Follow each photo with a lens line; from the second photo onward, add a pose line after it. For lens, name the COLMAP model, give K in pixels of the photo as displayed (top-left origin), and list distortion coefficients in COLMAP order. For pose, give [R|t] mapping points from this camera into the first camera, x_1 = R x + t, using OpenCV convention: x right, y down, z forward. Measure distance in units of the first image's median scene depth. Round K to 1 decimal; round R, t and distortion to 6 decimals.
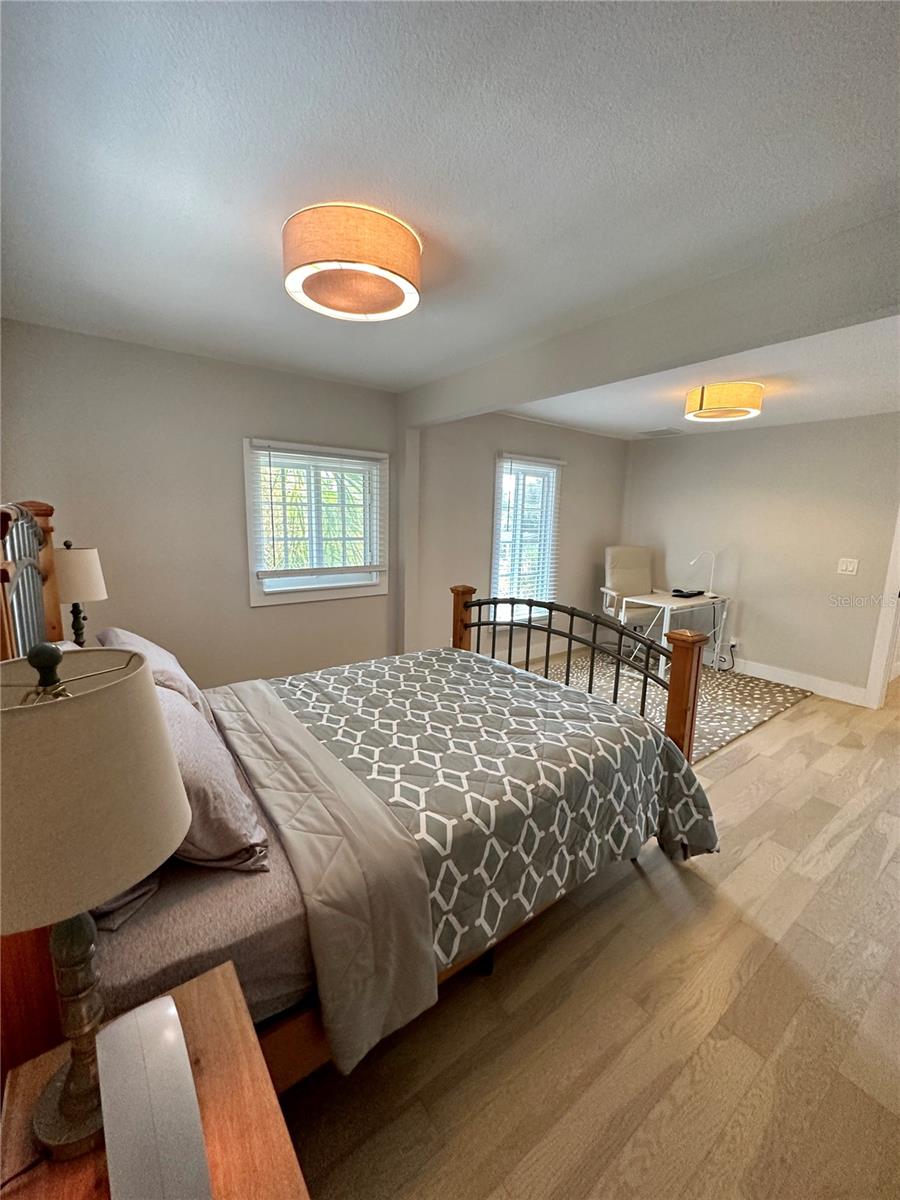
lens RADIAL K [[479.8, 0, 451.3], [0, 479.8, 596.1], [0, 0, 1]] dist [-0.007439, 0.001301]
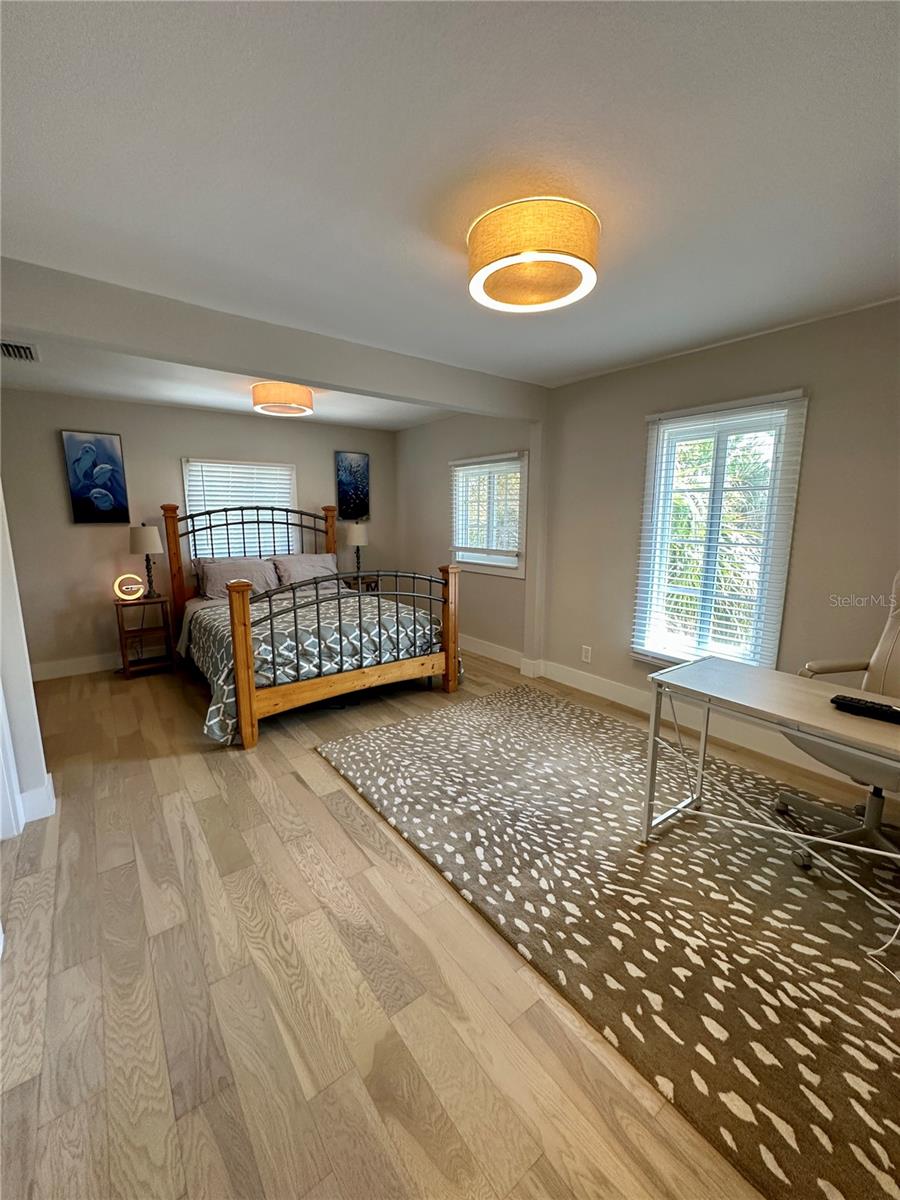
lens RADIAL K [[479.8, 0, 451.9], [0, 479.8, 599.2], [0, 0, 1]] dist [-0.007439, 0.001301]
pose [[0.006069, 0.146793, -0.989149, 1.131611], [-0.176356, 0.973820, 0.143436, -0.104201], [0.984308, 0.173571, 0.031798, 0.956824]]
